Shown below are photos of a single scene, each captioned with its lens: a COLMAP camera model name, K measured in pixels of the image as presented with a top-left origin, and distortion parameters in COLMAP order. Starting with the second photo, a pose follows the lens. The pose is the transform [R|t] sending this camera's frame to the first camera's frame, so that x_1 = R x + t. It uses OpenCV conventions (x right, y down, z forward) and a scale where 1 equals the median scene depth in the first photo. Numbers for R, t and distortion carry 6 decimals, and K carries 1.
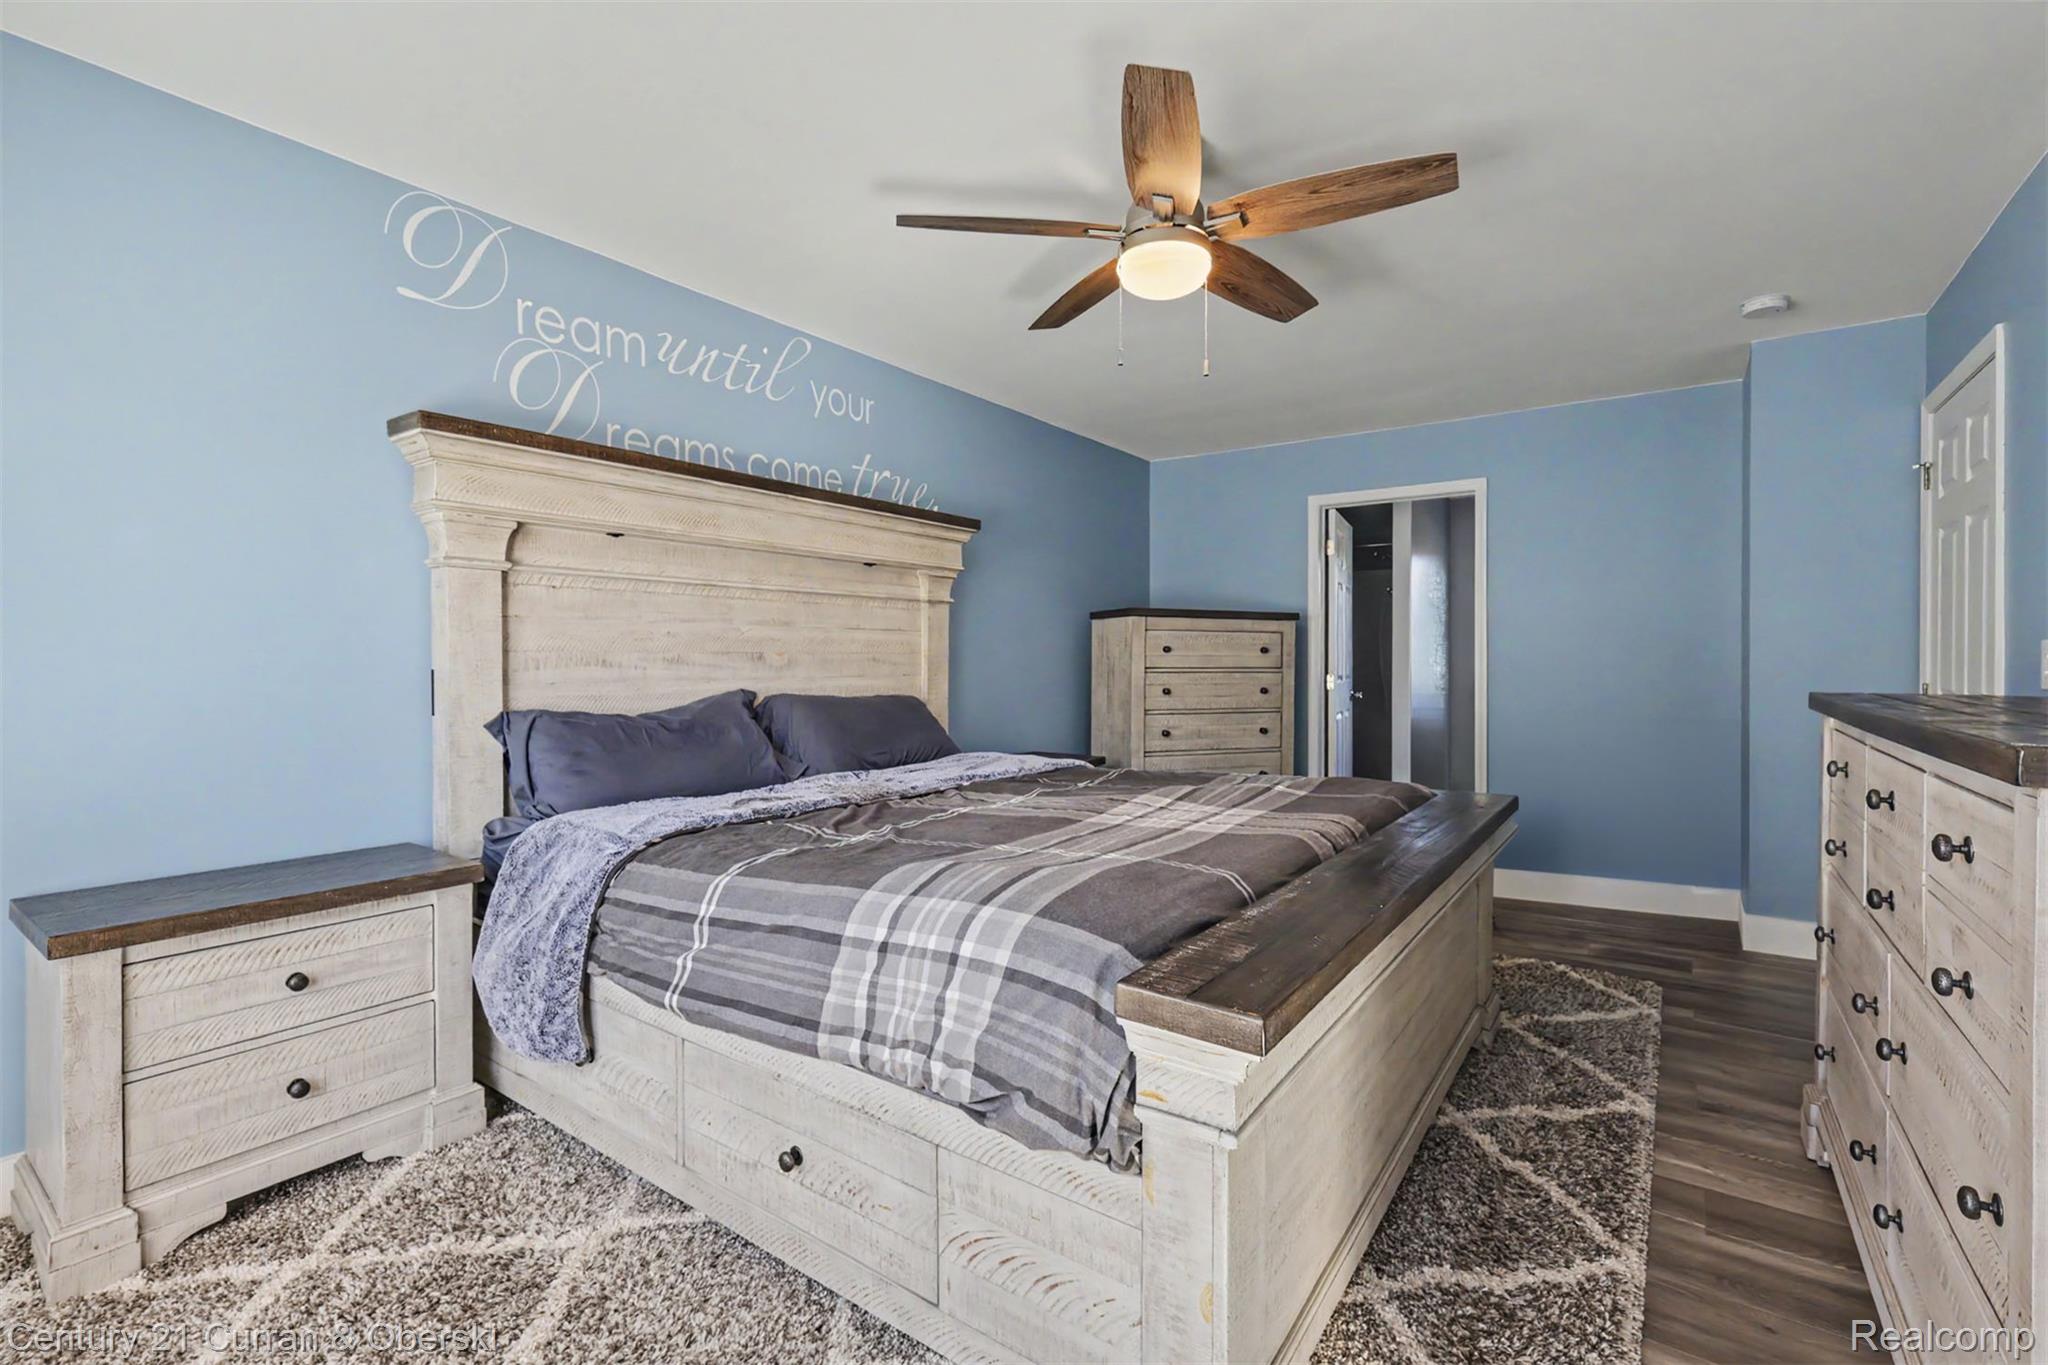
lens RADIAL K [[903.3, 0, 1036.0], [0, 903.3, 663.7], [0, 0, 1]] dist [0.008970, -0.001467]
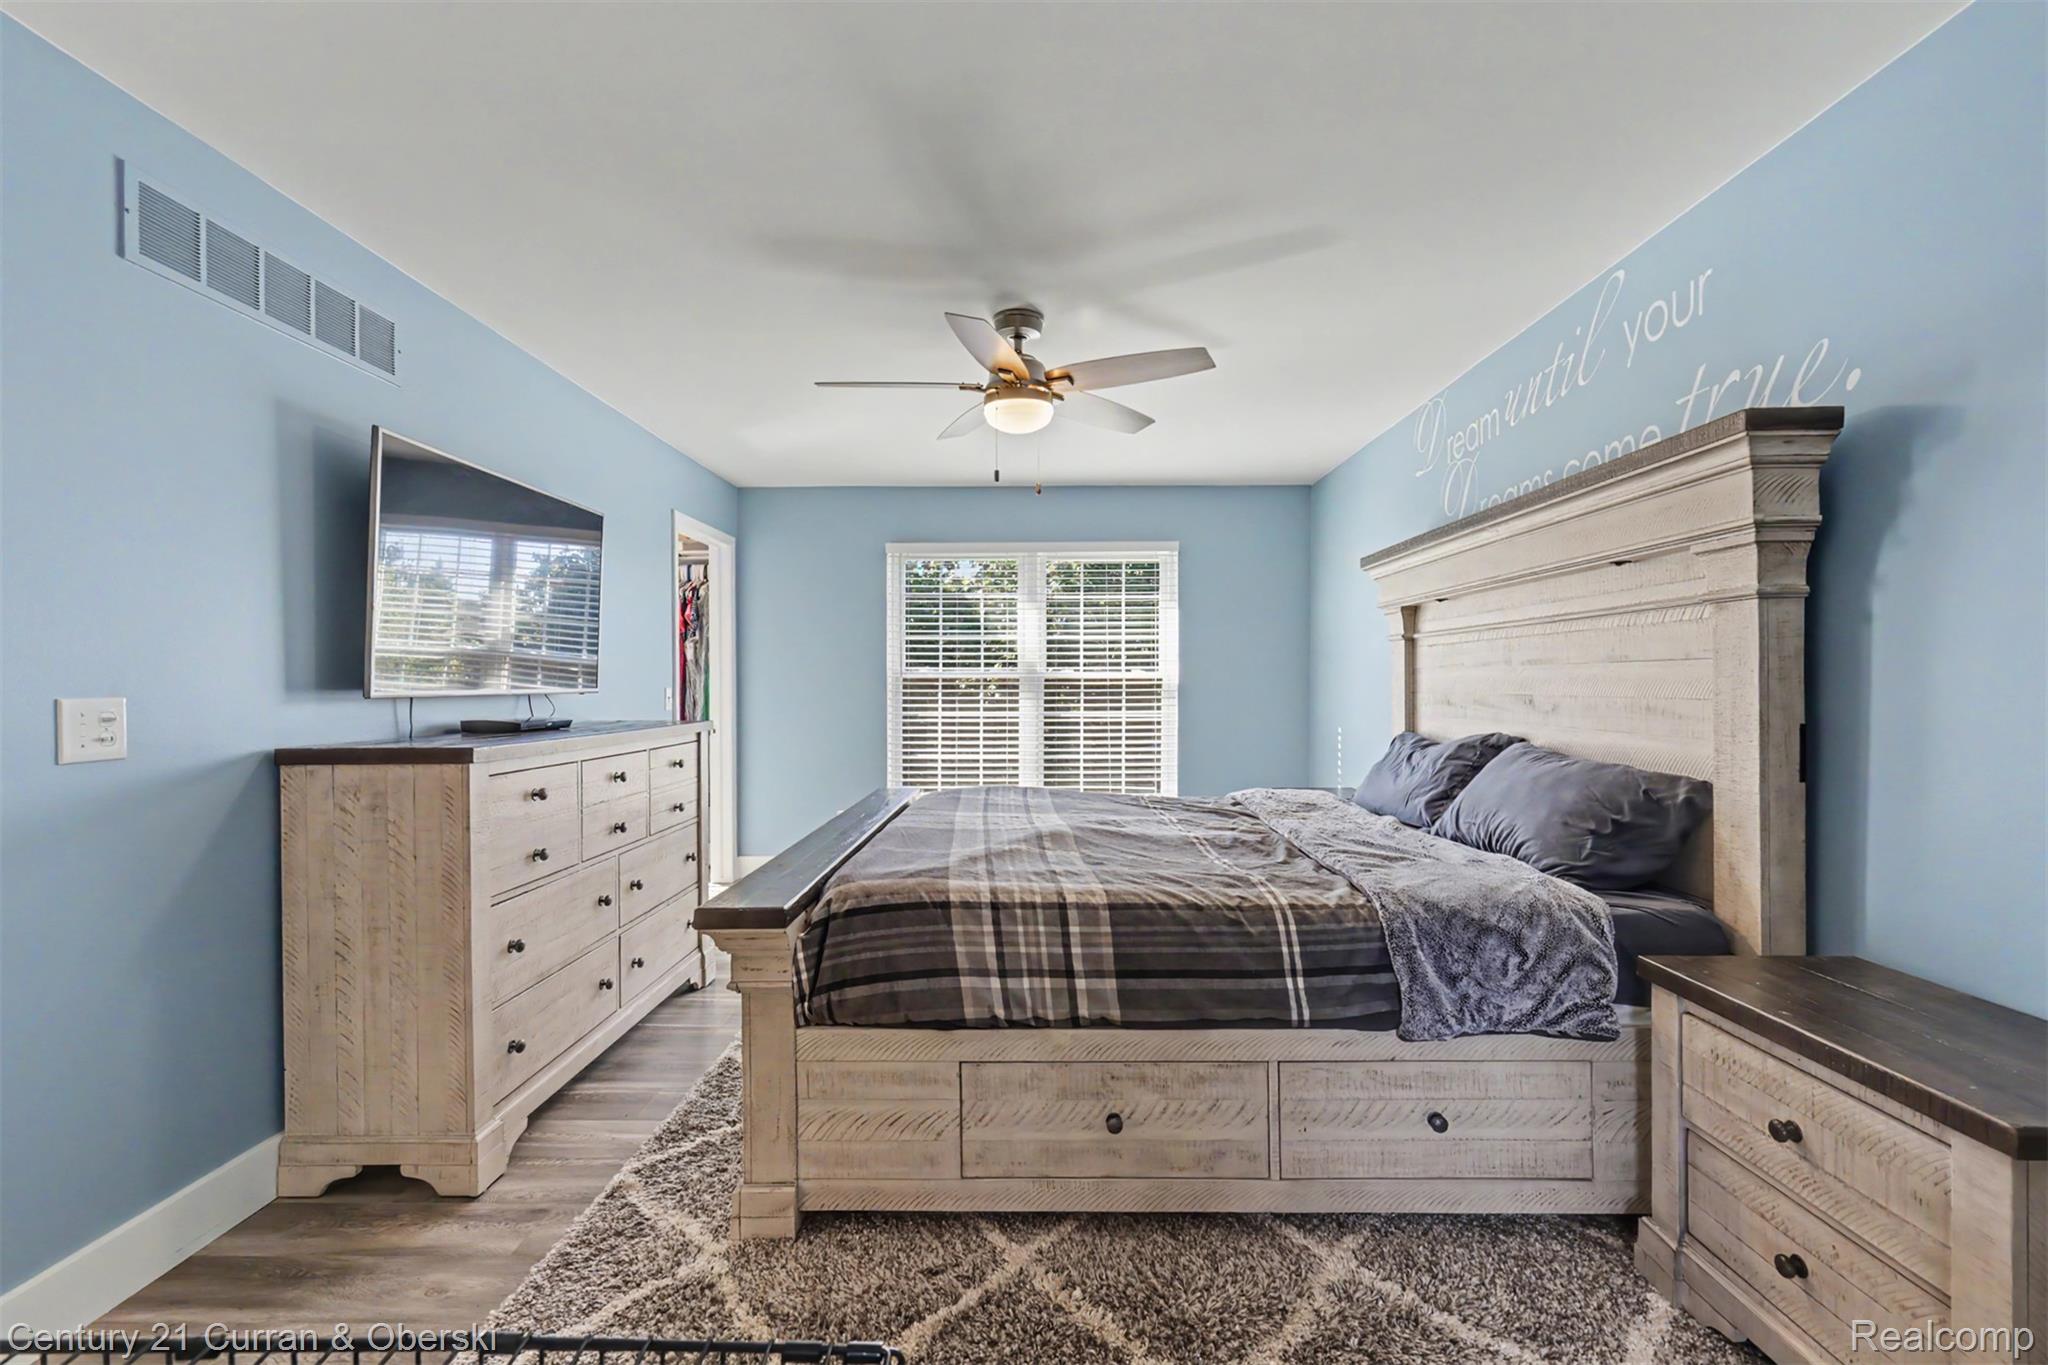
lens RADIAL K [[903.3, 0, 1027.6], [0, 903.3, 687.6], [0, 0, 1]] dist [0.008970, -0.001467]
pose [[-0.825596, 0.002498, -0.564256, 0.581472], [-0.004120, 0.999937, 0.010455, -0.025602], [0.564247, 0.010956, -0.825533, 1.390407]]
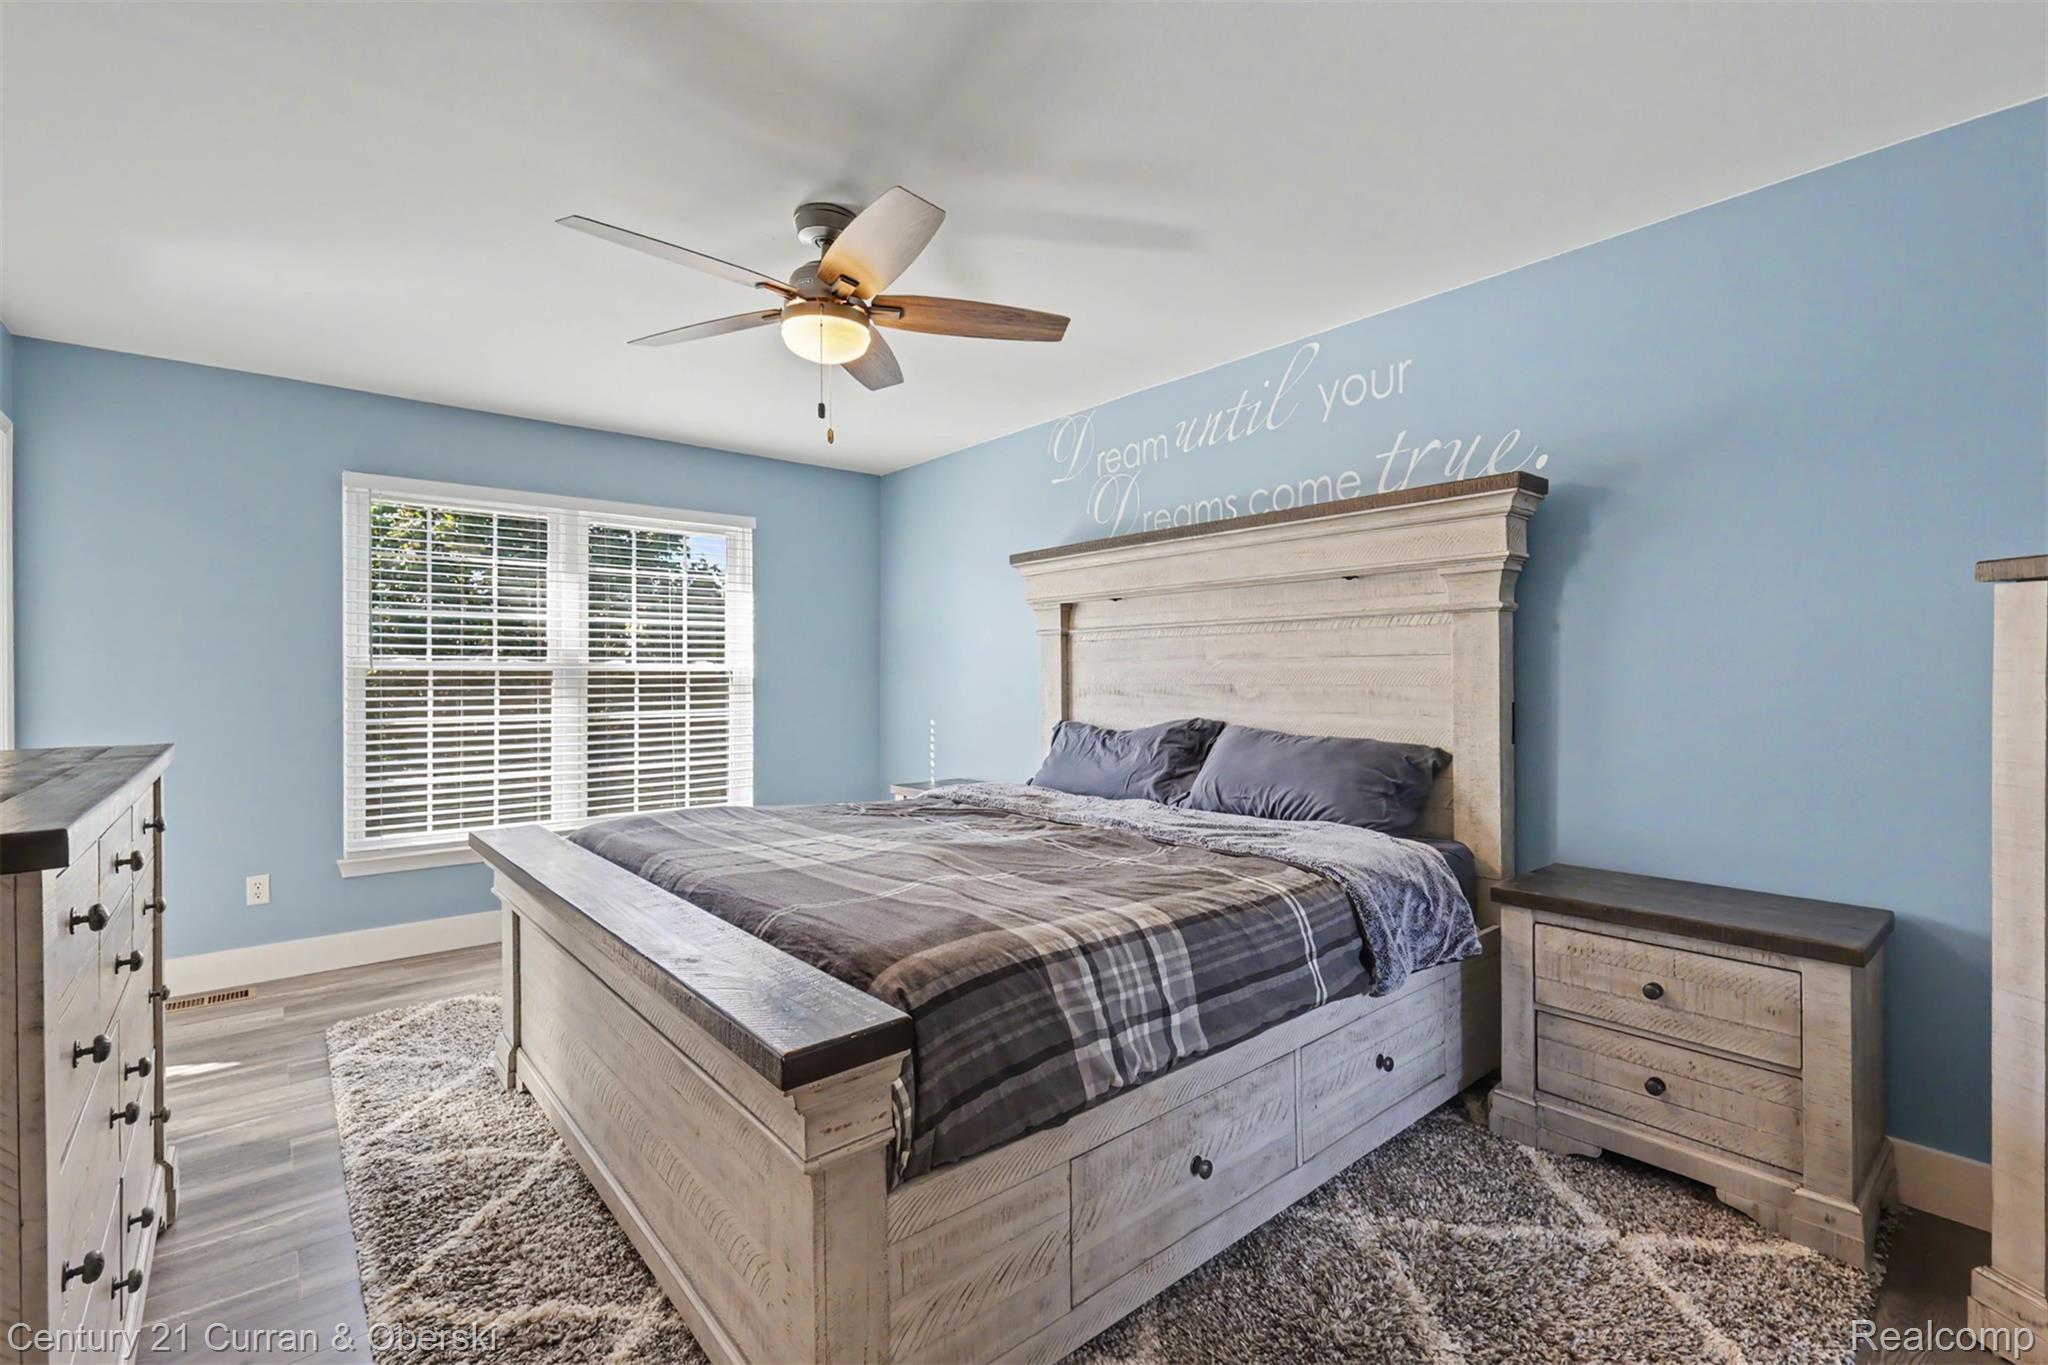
lens RADIAL K [[903.3, 0, 1020.9], [0, 903.3, 677.0], [0, 0, 1]] dist [0.008970, -0.001467]
pose [[-0.250754, 0.000211, -0.968051, 0.733528], [-0.003501, 0.999993, 0.001124, -0.020371], [0.968045, 0.003671, -0.250751, 0.978815]]
